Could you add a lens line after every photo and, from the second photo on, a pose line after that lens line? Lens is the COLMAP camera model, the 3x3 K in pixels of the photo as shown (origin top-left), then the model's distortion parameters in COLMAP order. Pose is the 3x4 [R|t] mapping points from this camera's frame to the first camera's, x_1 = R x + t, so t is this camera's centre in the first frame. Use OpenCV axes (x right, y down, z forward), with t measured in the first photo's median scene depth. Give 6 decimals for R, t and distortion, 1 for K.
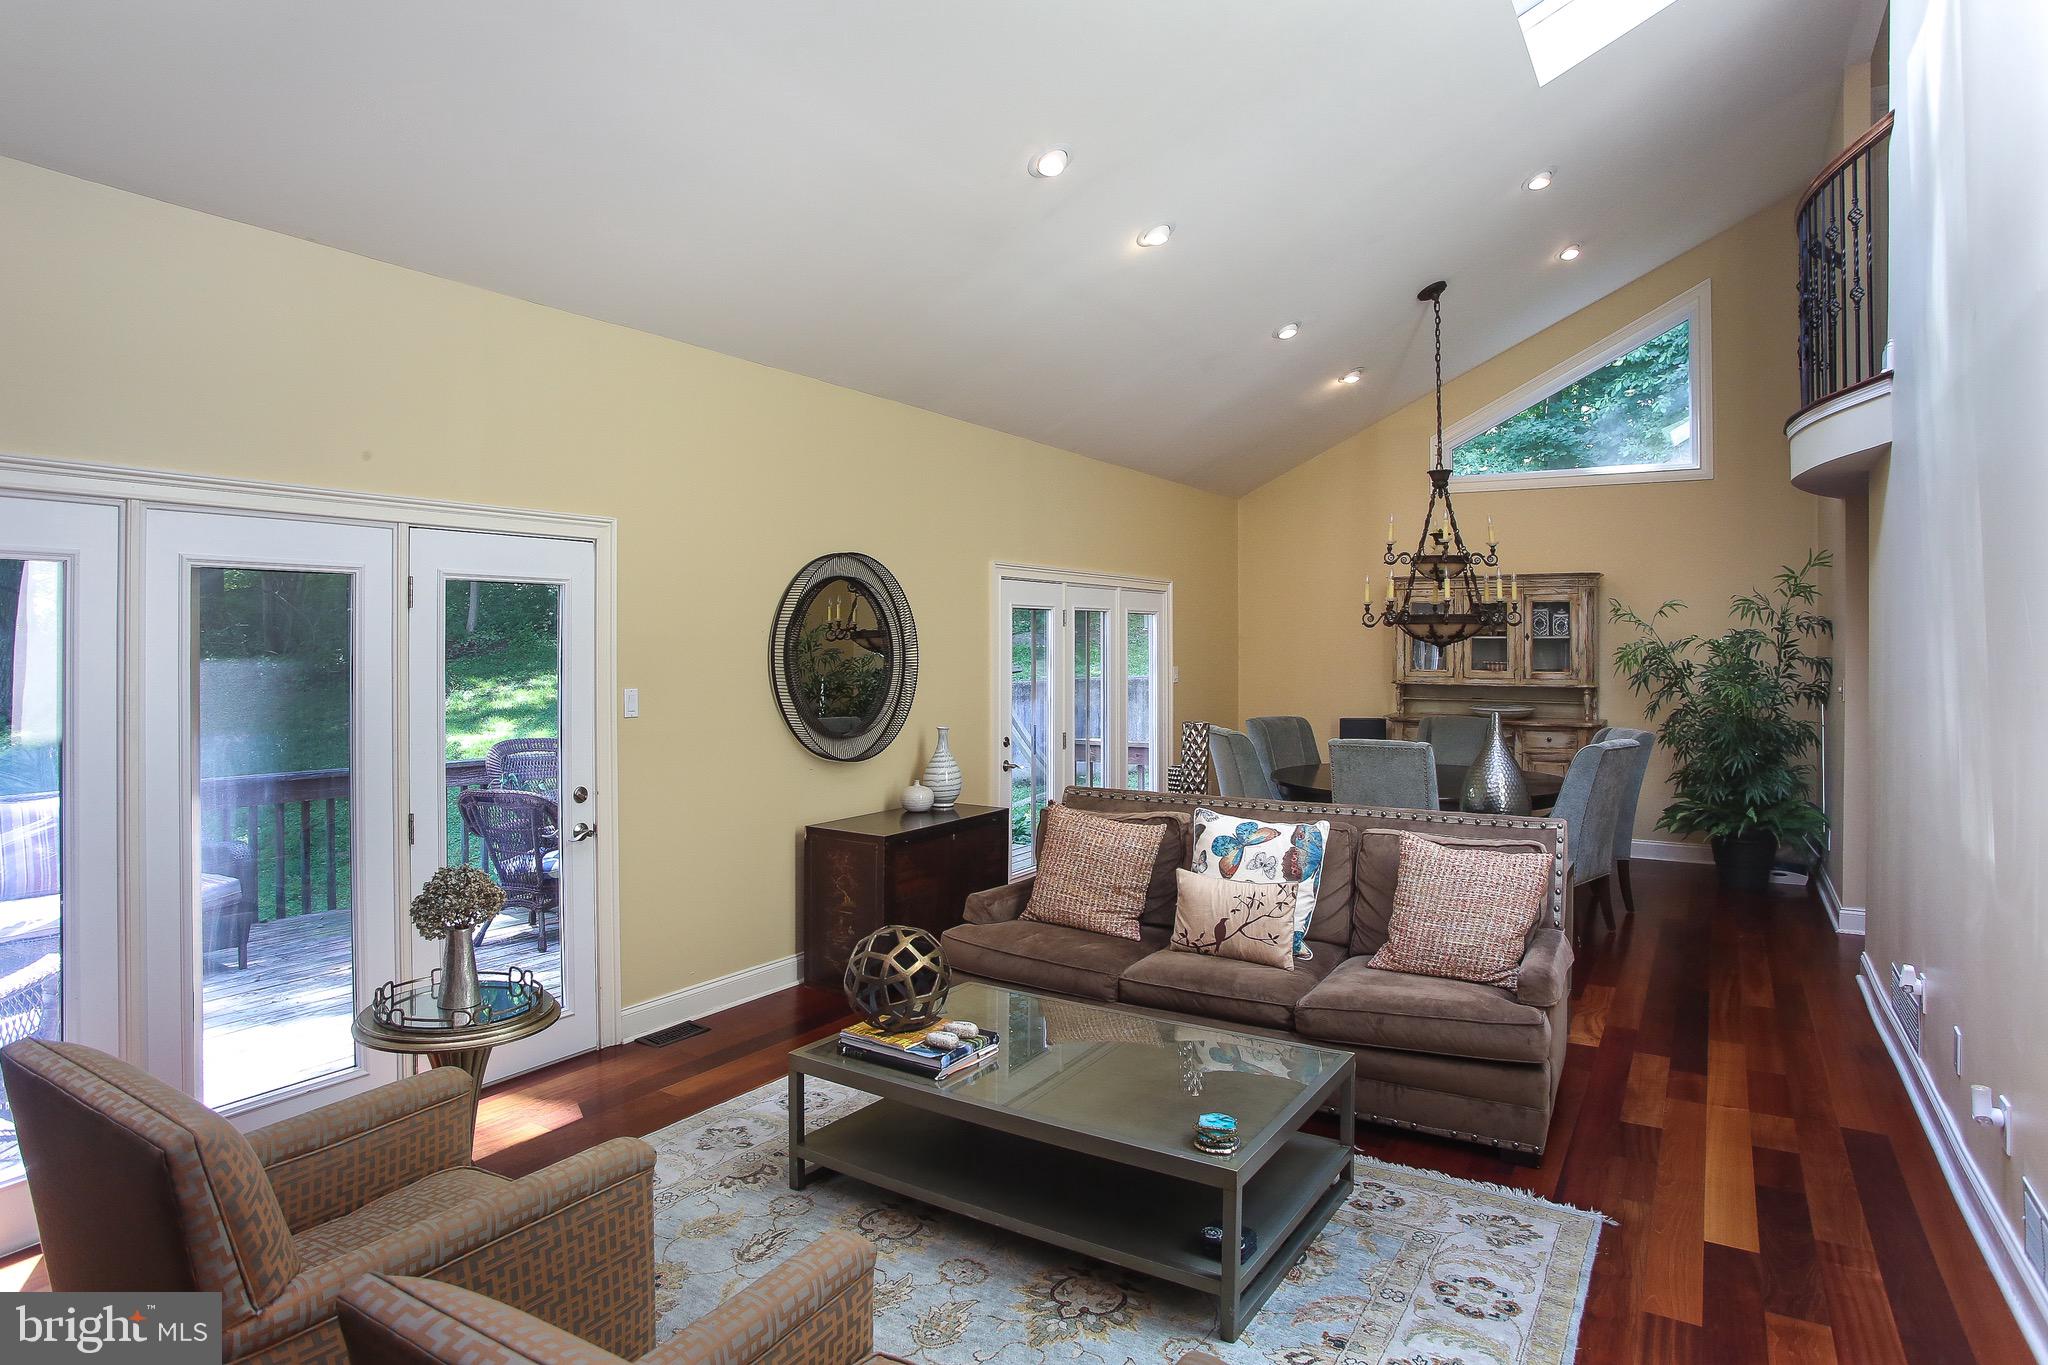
lens RADIAL K [[1157.0, 0, 1022.4], [0, 1157.0, 660.7], [0, 0, 1]] dist [-0.131265, 0.074672]
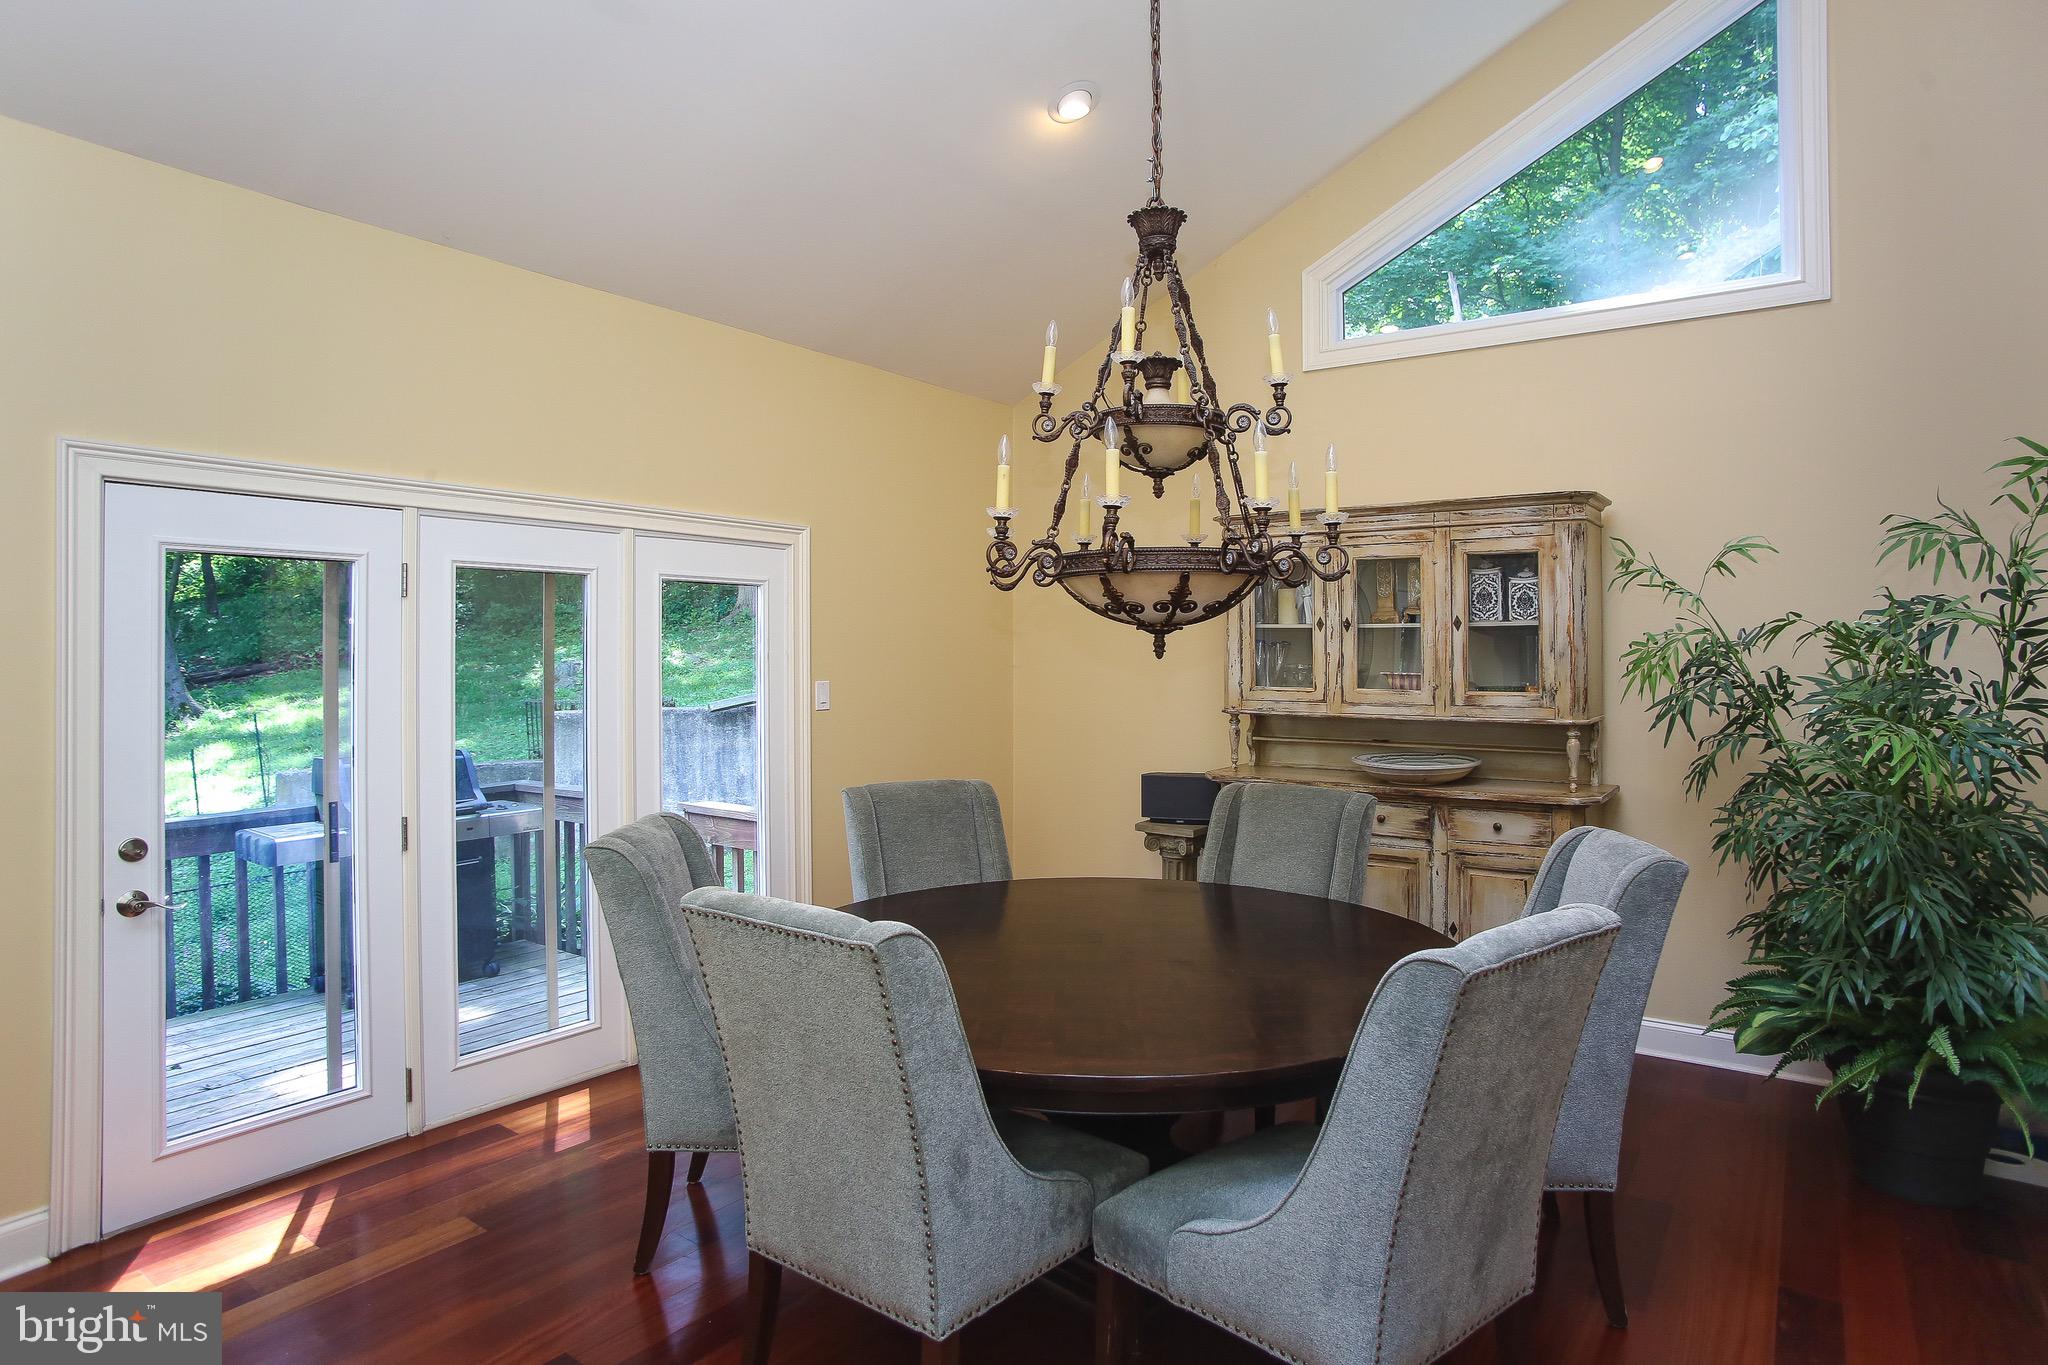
lens RADIAL K [[1190.3, 0, 1026.8], [0, 1190.3, 663.8], [0, 0, 1]] dist [-0.143596, 0.082599]
pose [[0.998616, -0.000209, -0.052592, 0.314199], [-0.000259, 0.999960, -0.008891, 0.002142], [0.052592, 0.008892, 0.998576, 0.520172]]
